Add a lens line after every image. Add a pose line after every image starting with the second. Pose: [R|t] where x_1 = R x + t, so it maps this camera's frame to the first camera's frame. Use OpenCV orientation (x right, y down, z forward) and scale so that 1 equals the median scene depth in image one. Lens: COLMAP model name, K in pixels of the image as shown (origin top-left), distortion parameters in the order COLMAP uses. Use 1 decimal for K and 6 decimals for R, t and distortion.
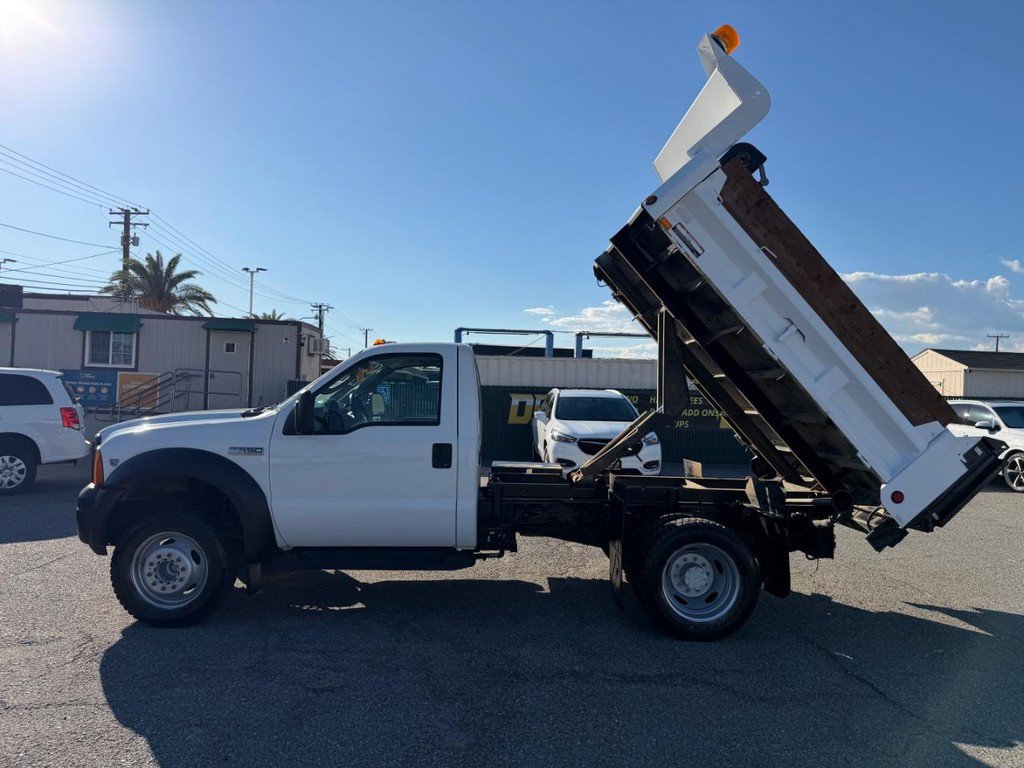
lens RADIAL K [[734.9, 0, 514.5], [0, 734.9, 389.7], [0, 0, 1]] dist [-0.001867, -0.010464]
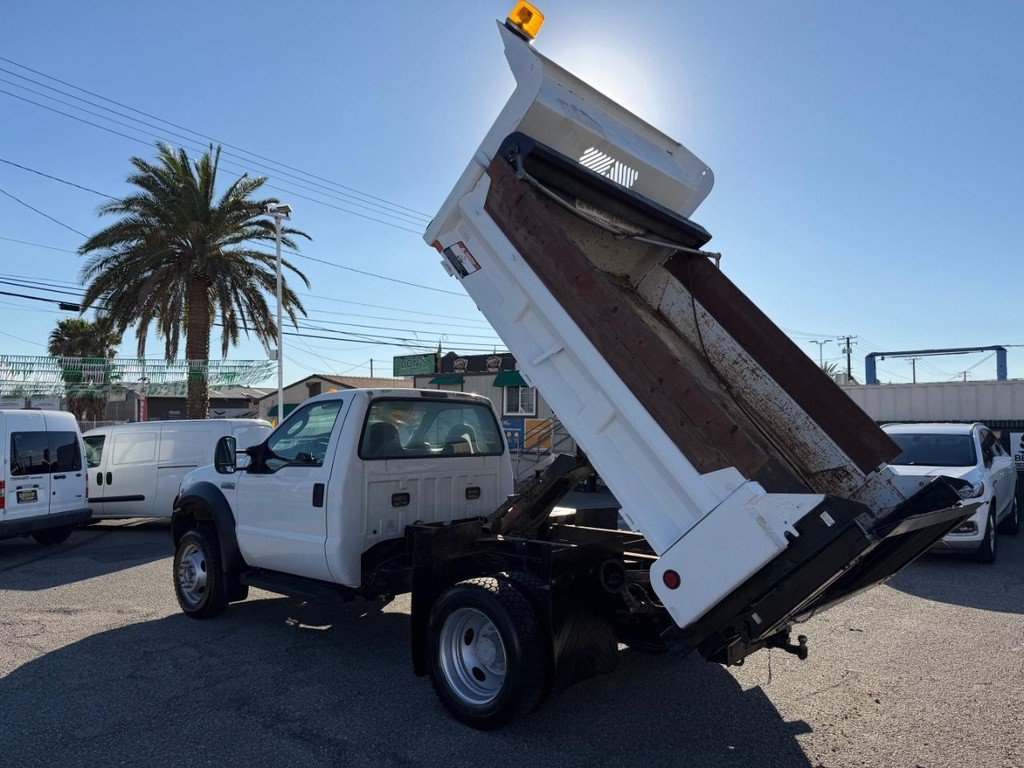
lens RADIAL K [[734.9, 0, 513.9], [0, 734.9, 387.3], [0, 0, 1]] dist [-0.001867, -0.010464]
pose [[0.741167, -0.062993, -0.668359, 0.847358], [0.024817, 0.997478, -0.066492, 0.010221], [0.670862, 0.032694, 0.740861, 0.379349]]
